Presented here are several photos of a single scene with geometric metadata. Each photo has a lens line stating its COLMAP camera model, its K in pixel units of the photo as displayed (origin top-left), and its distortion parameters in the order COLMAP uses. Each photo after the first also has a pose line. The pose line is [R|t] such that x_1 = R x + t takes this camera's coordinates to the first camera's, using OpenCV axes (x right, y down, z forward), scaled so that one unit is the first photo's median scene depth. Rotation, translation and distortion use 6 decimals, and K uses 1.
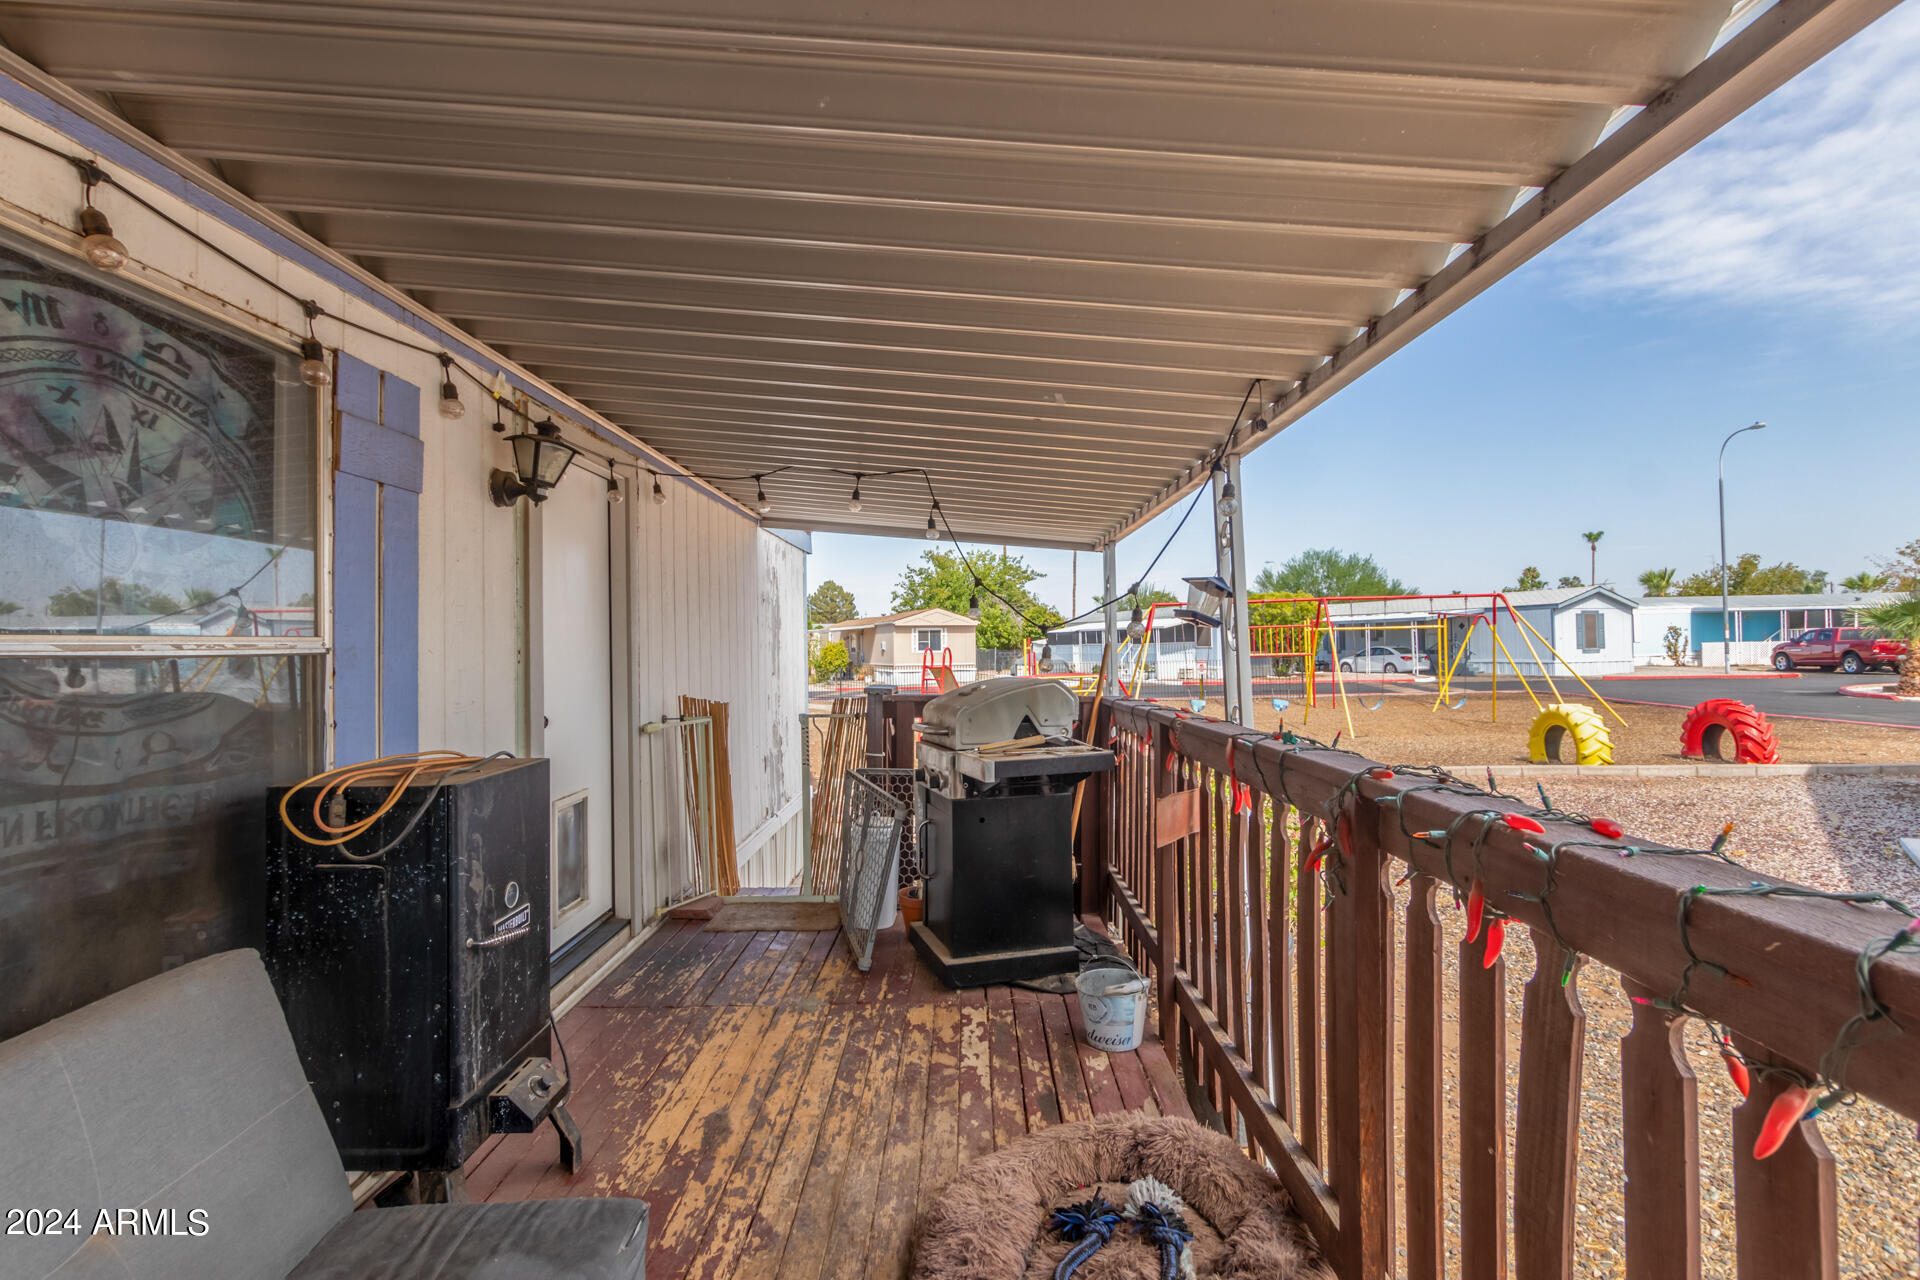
lens RADIAL K [[912.7, 0, 957.5], [0, 912.7, 643.6], [0, 0, 1]] dist [-0.001525, 0.000061]
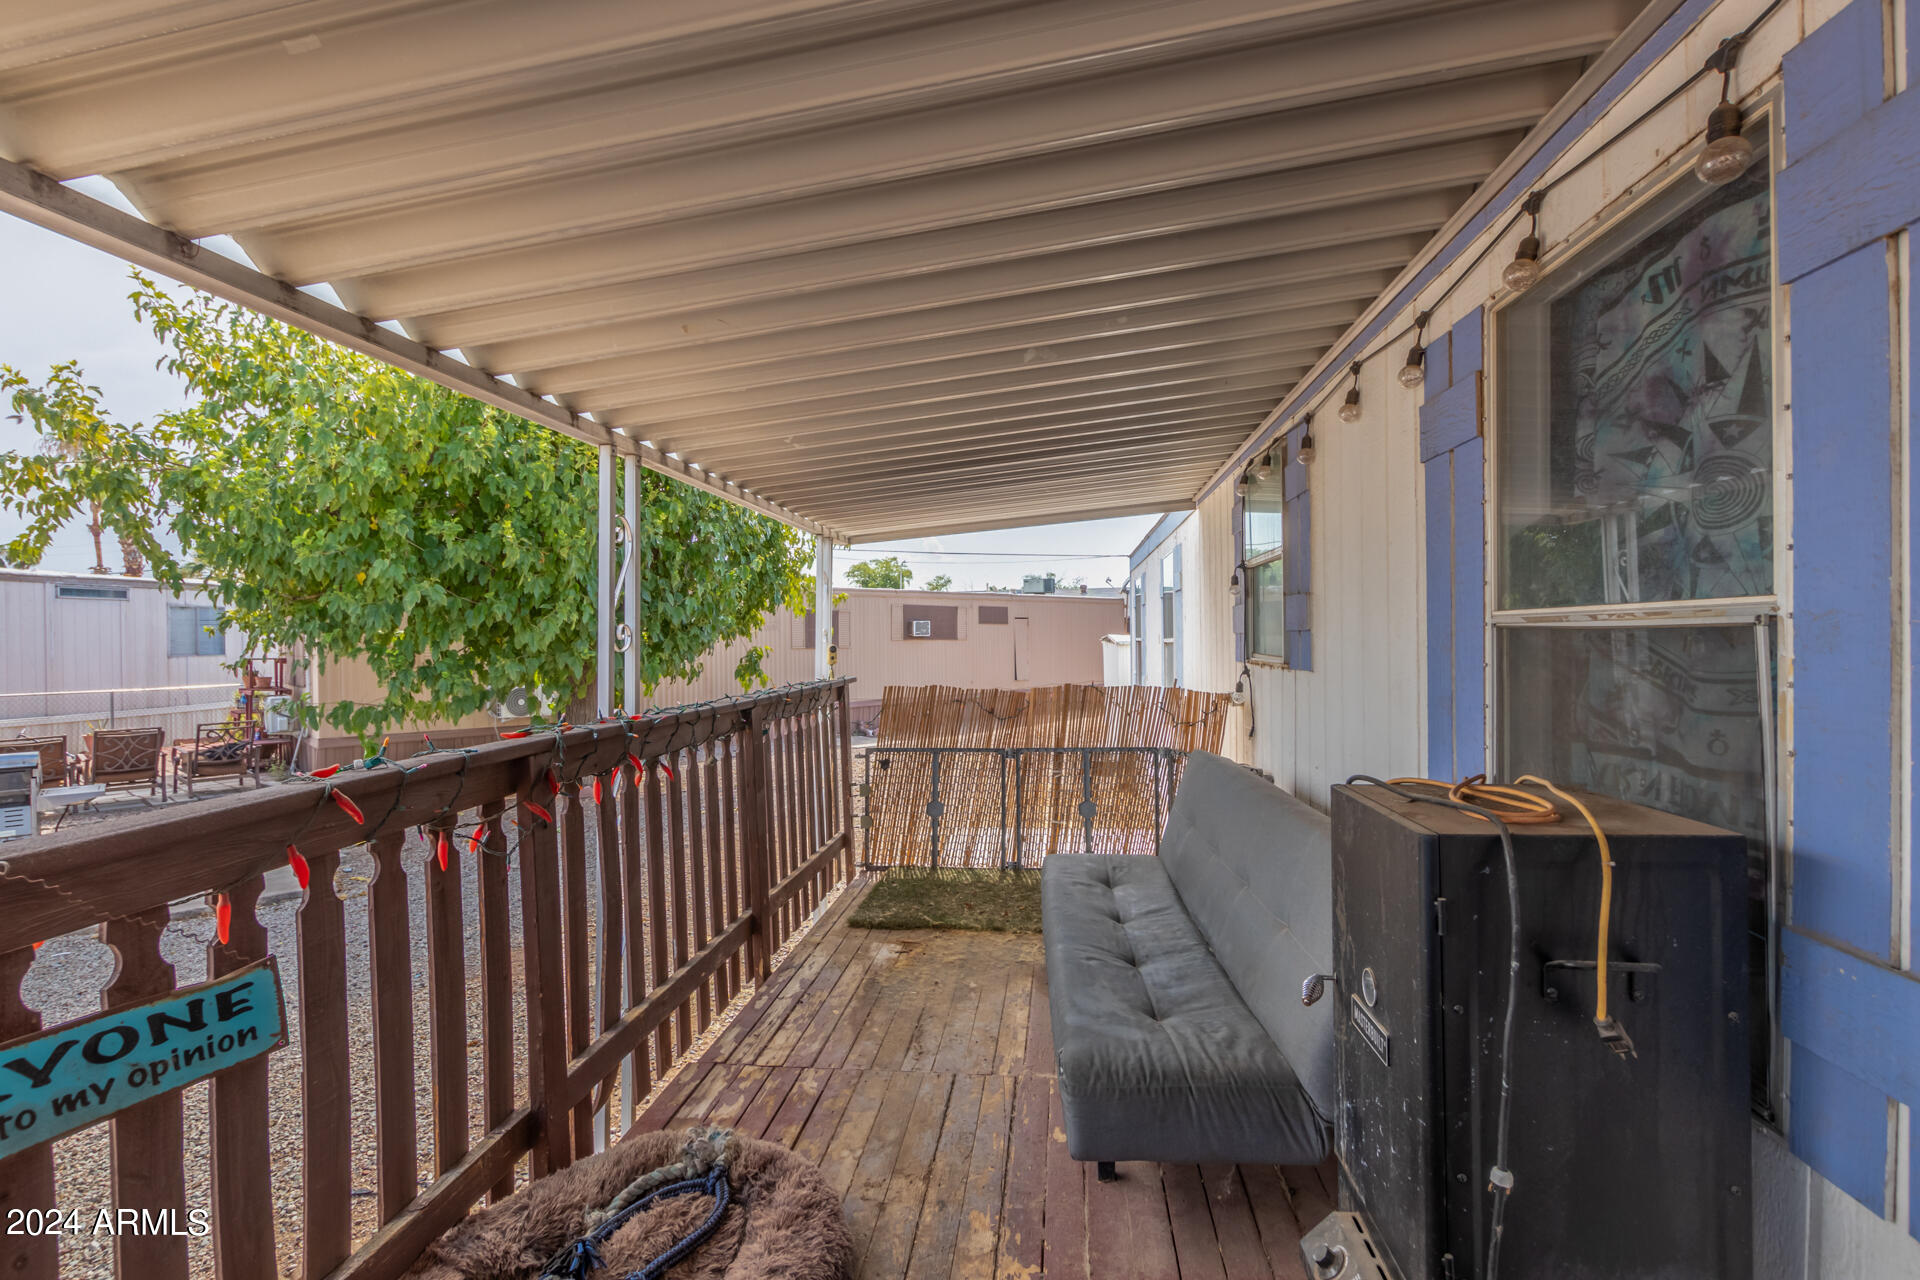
lens RADIAL K [[912.7, 0, 958.9], [0, 912.7, 640.0], [0, 0, 1]] dist [-0.001525, 0.000061]
pose [[-0.995006, 0.009449, 0.099362, -0.037155], [0.010577, 0.999885, 0.010830, 0.001479], [-0.099248, 0.011827, -0.994992, 0.241015]]
